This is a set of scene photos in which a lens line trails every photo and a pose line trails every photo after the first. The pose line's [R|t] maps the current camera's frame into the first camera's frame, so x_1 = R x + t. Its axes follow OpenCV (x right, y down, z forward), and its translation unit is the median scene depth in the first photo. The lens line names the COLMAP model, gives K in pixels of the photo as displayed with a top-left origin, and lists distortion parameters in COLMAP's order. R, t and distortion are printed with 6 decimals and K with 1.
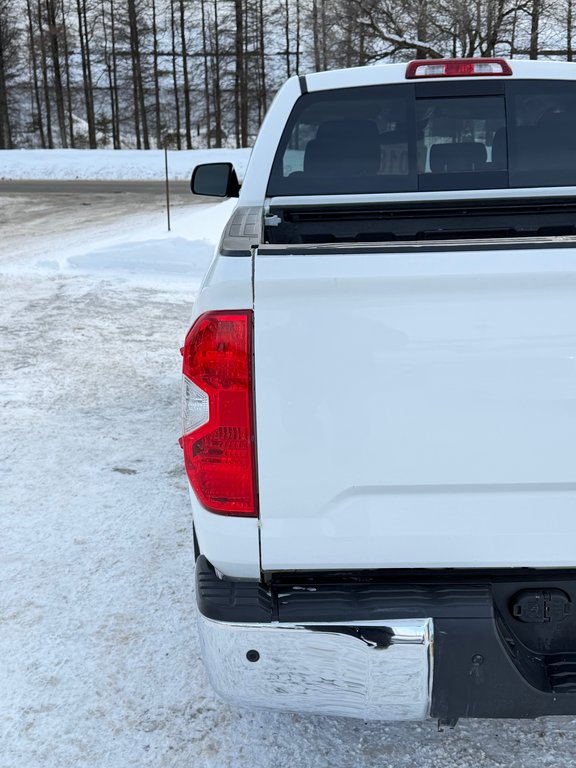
lens RADIAL K [[898.7, 0, 290.9], [0, 898.7, 393.6], [0, 0, 1]] dist [0.201024, -0.474633]
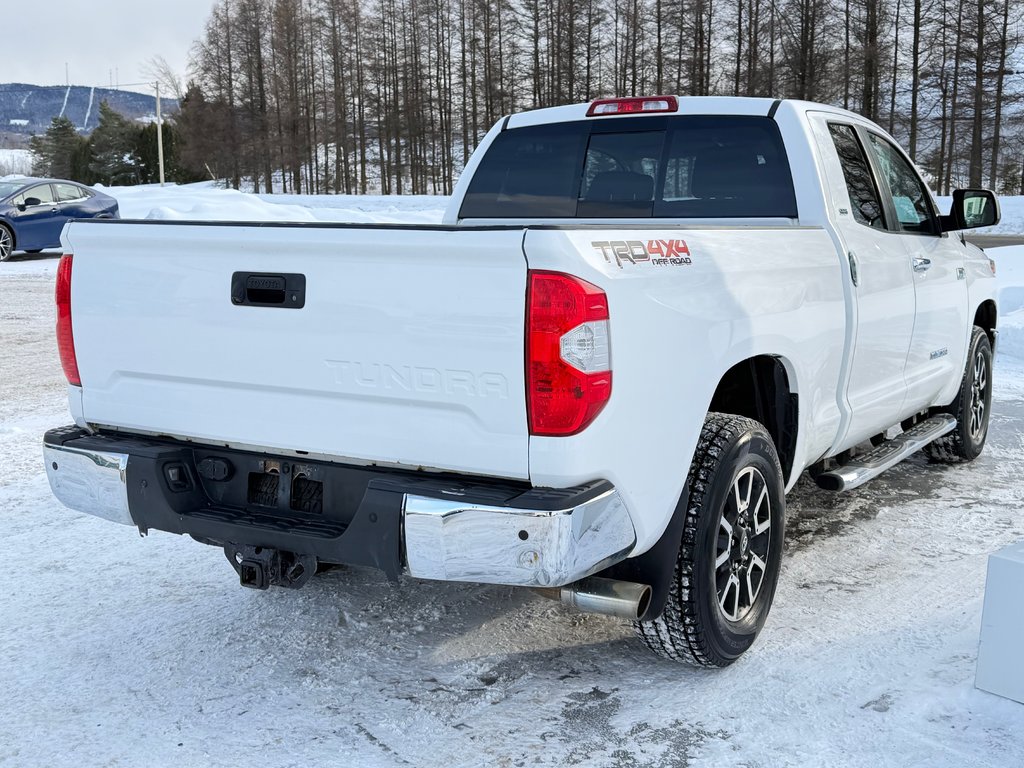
lens RADIAL K [[1190.2, 0, 508.7], [0, 1190.2, 383.2], [0, 0, 1]] dist [0.198293, -0.479476]
pose [[0.842453, 0.097868, -0.529807, 0.062925], [-0.154700, 0.985895, -0.063872, 0.005448], [0.516083, 0.135770, 0.845710, -0.015652]]
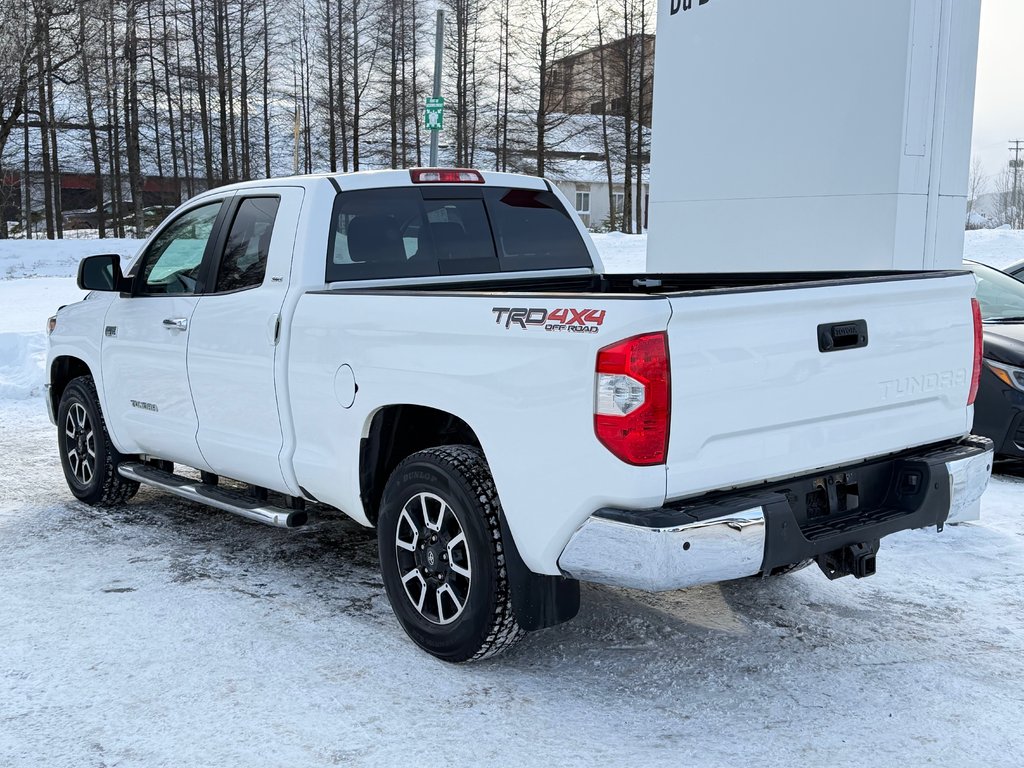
lens RADIAL K [[1190.2, 0, 508.7], [0, 1190.2, 383.2], [0, 0, 1]] dist [0.198293, -0.479476]
pose [[0.801599, -0.074399, 0.593214, -0.053493], [0.159771, 0.982798, -0.092636, 0.005371], [-0.576118, 0.169035, 0.799697, -0.019554]]
